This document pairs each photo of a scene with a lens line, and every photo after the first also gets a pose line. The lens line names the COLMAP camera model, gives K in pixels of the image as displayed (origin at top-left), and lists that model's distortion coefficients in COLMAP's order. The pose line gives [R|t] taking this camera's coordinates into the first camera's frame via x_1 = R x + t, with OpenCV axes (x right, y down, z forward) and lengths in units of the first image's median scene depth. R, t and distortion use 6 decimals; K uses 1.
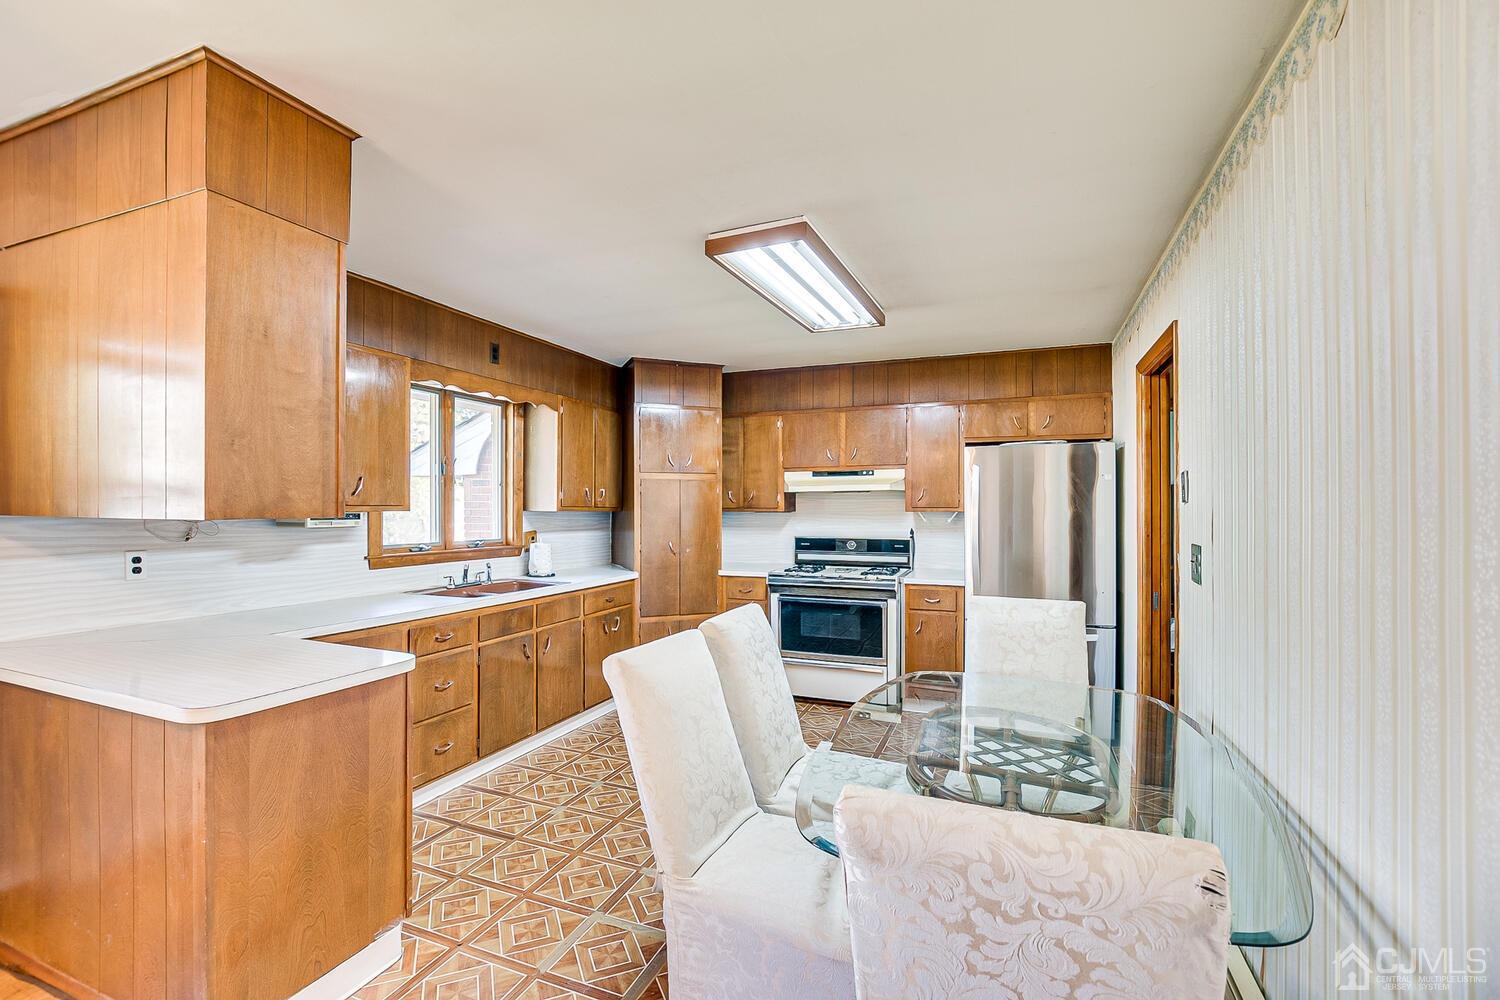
lens RADIAL K [[665.5, 0, 748.4], [0, 665.5, 505.1], [0, 0, 1]] dist [-0.028371, 0.009825]
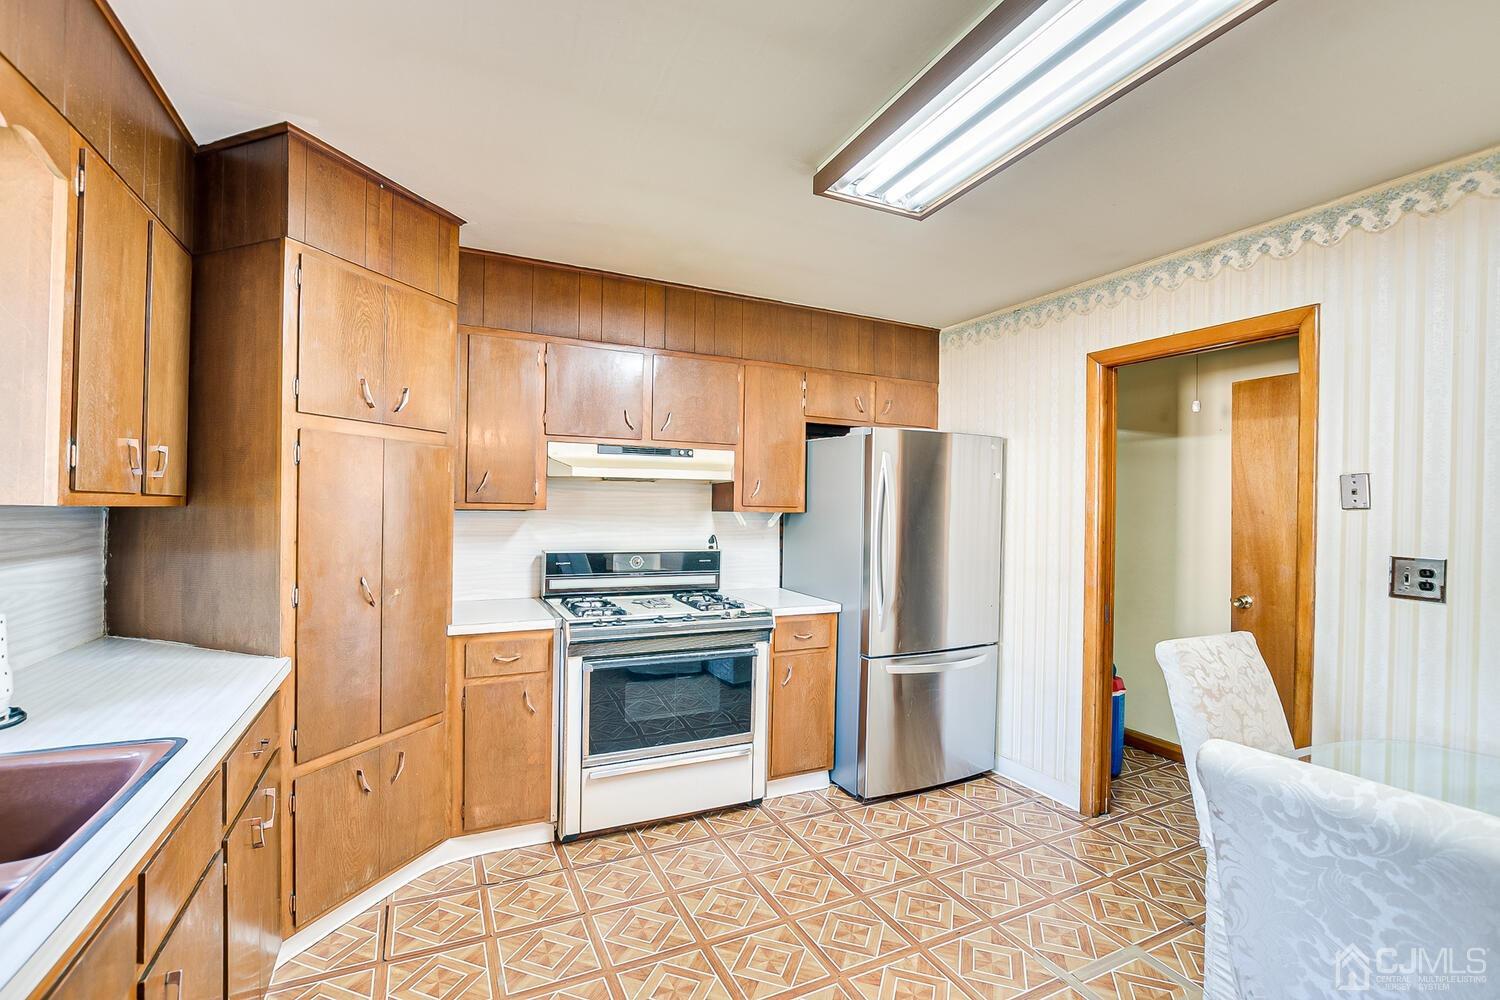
lens RADIAL K [[665.5, 0, 748.4], [0, 665.5, 505.1], [0, 0, 1]] dist [-0.028371, 0.009825]
pose [[0.669423, 0.013701, 0.742755, -0.266729], [-0.019316, 0.999813, -0.001034, 0.002917], [-0.742630, -0.013655, 0.669562, 0.502685]]
